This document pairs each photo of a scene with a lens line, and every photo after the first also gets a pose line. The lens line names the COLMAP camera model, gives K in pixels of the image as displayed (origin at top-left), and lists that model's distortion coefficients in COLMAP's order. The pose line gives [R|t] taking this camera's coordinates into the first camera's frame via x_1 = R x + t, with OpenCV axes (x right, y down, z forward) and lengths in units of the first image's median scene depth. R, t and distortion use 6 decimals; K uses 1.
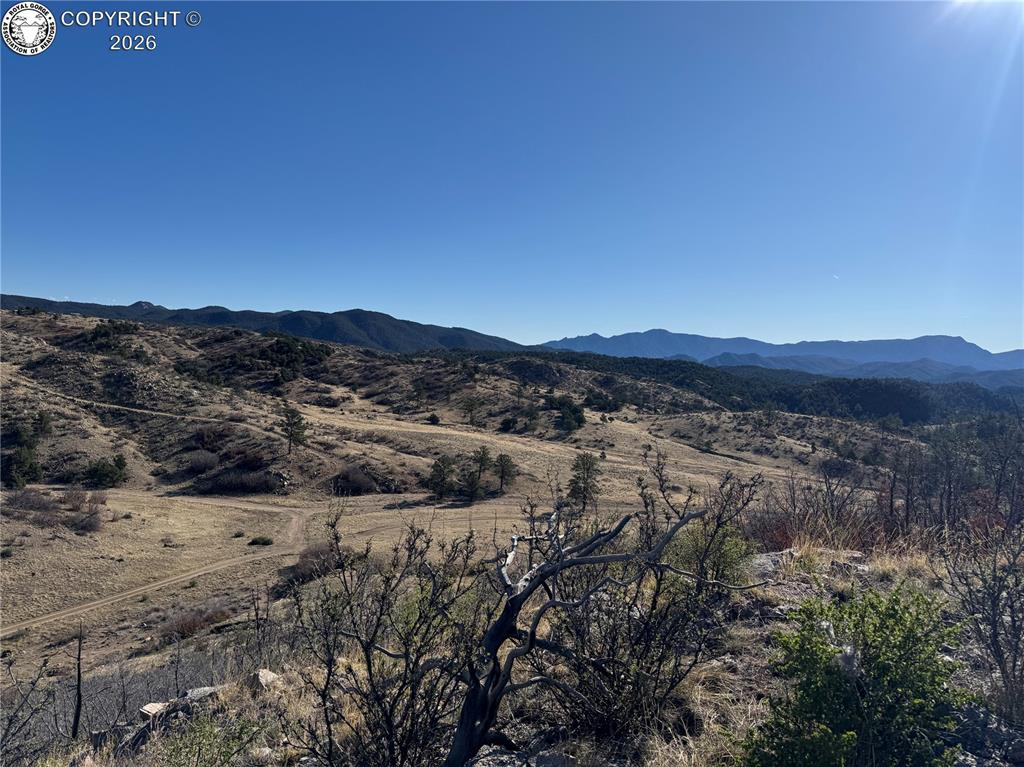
lens RADIAL K [[715.5, 0, 512.0], [0, 715.5, 383.5], [0, 0, 1]] dist [0.116309, -0.131194]
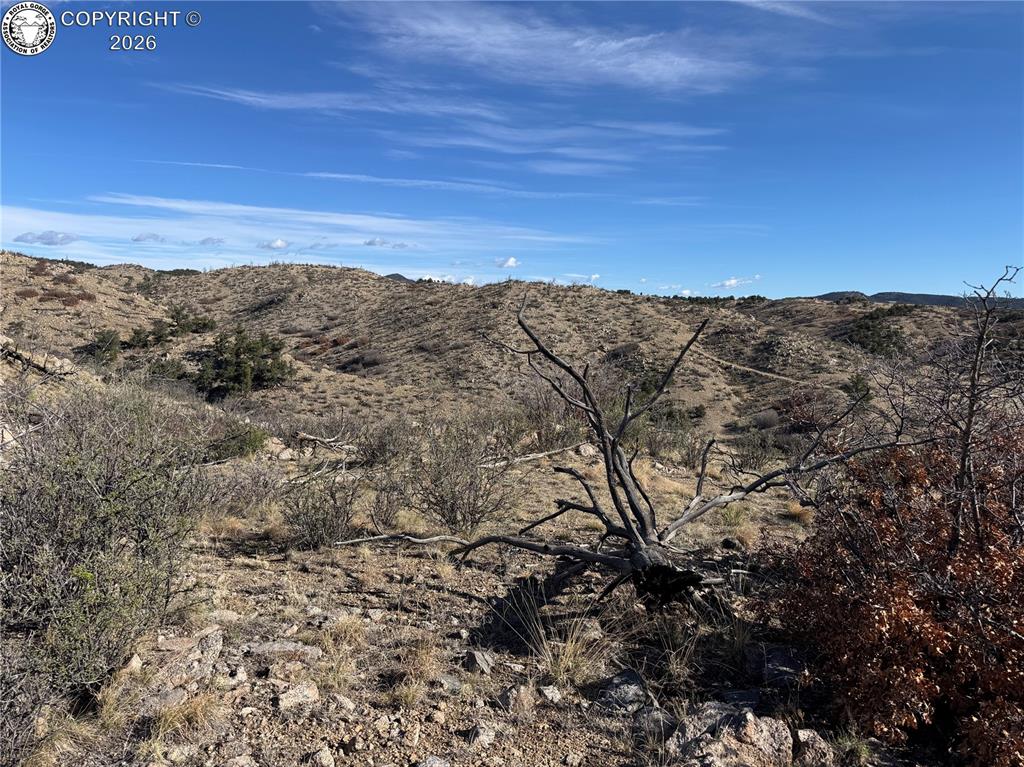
lens RADIAL K [[720.7, 0, 515.0], [0, 720.7, 376.6], [0, 0, 1]] dist [0.127090, -0.215868]
pose [[0.413338, 0.040686, -0.909668, 0.187666], [-0.045427, 0.998679, 0.024025, 0.019208], [0.909444, 0.031393, 0.414640, 0.134167]]
